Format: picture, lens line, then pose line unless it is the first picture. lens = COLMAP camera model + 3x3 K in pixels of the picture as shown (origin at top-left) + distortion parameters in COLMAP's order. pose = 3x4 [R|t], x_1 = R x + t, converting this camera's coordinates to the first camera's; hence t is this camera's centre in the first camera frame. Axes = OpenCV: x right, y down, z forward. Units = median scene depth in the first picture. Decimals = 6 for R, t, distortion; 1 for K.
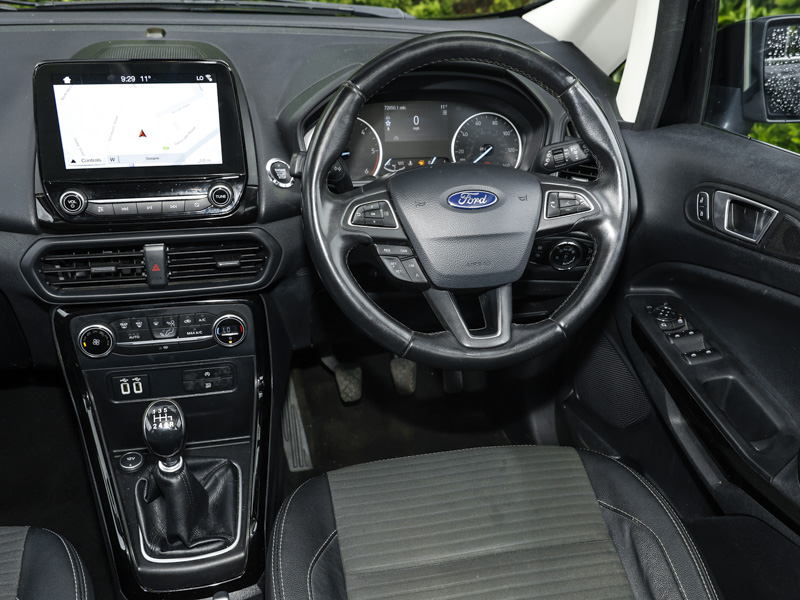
lens RADIAL K [[771.1, 0, 397.5], [0, 771.1, 295.8], [0, 0, 1]] dist [0.003238, 0.006053]
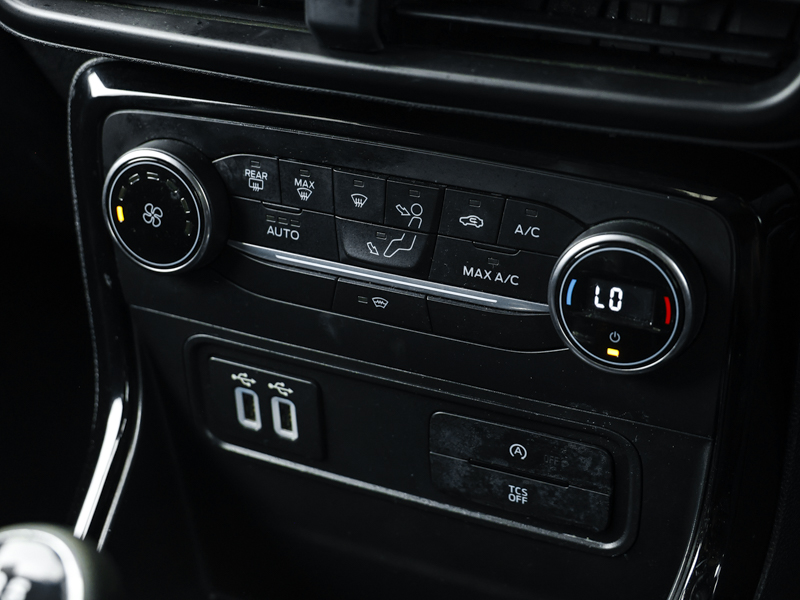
lens RADIAL K [[1433.2, 0, 400.0], [0, 1433.2, 300.0], [0, 0, 1]] dist [0.023882, 0.046505]
pose [[0.775964, 0.257849, -0.575668, -0.025301], [-0.228804, 0.965535, 0.124062, 0.006446], [0.587817, 0.035448, 0.808217, 0.660978]]
